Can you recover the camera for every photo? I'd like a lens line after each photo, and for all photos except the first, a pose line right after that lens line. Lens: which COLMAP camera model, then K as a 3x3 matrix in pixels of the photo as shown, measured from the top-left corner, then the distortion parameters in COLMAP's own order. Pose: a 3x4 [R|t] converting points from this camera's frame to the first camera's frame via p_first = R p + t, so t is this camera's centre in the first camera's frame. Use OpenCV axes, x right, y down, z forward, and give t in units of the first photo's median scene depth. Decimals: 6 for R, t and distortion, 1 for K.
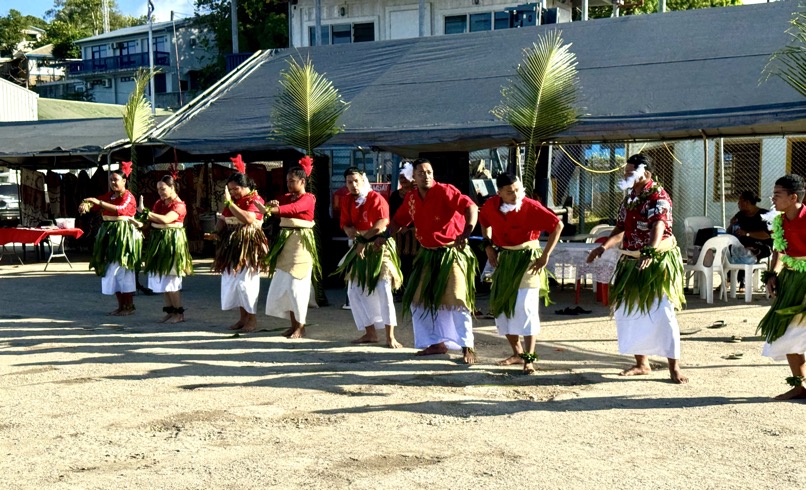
lens RADIAL K [[1123.8, 0, 403.0], [0, 1123.8, 246.4], [0, 0, 1]] dist [0.185009, 0.000000]
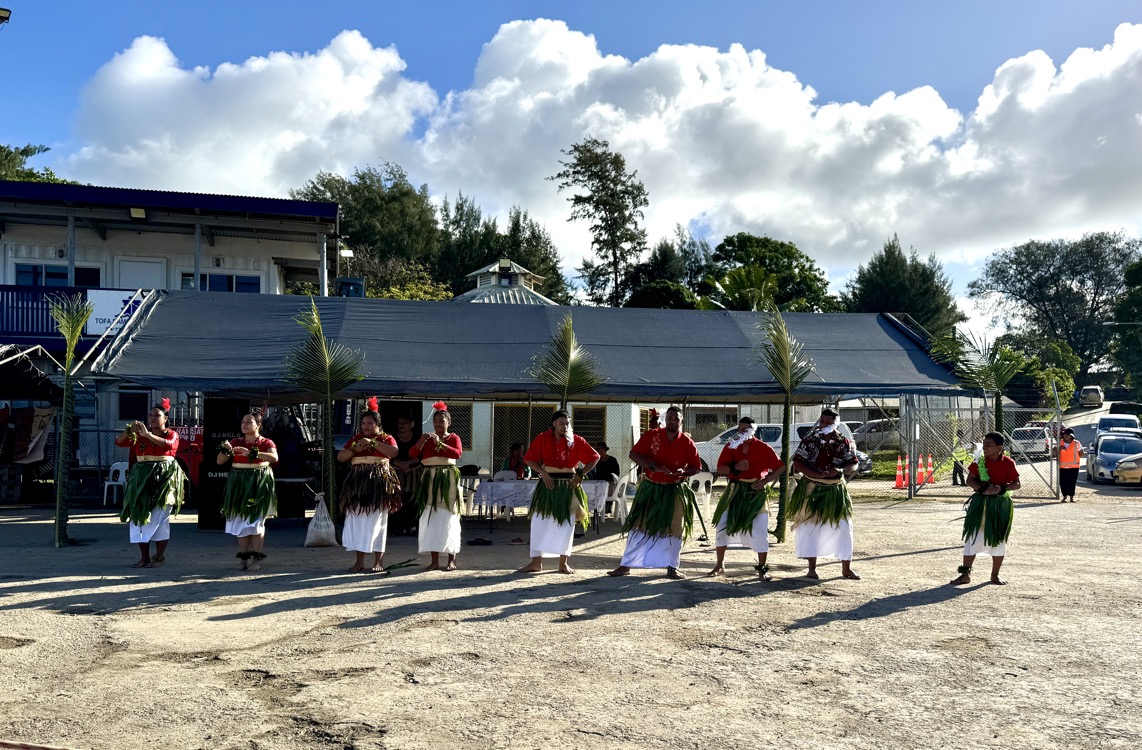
lens RADIAL K [[929.7, 0, 570.9], [0, 929.7, 374.9], [0, 0, 1]] dist [-0.007345, -0.004531]
pose [[0.734304, 0.064950, 0.675706, -0.464291], [0.018079, 0.993188, -0.115114, -0.000078], [-0.678580, 0.096744, 0.728128, 0.201556]]
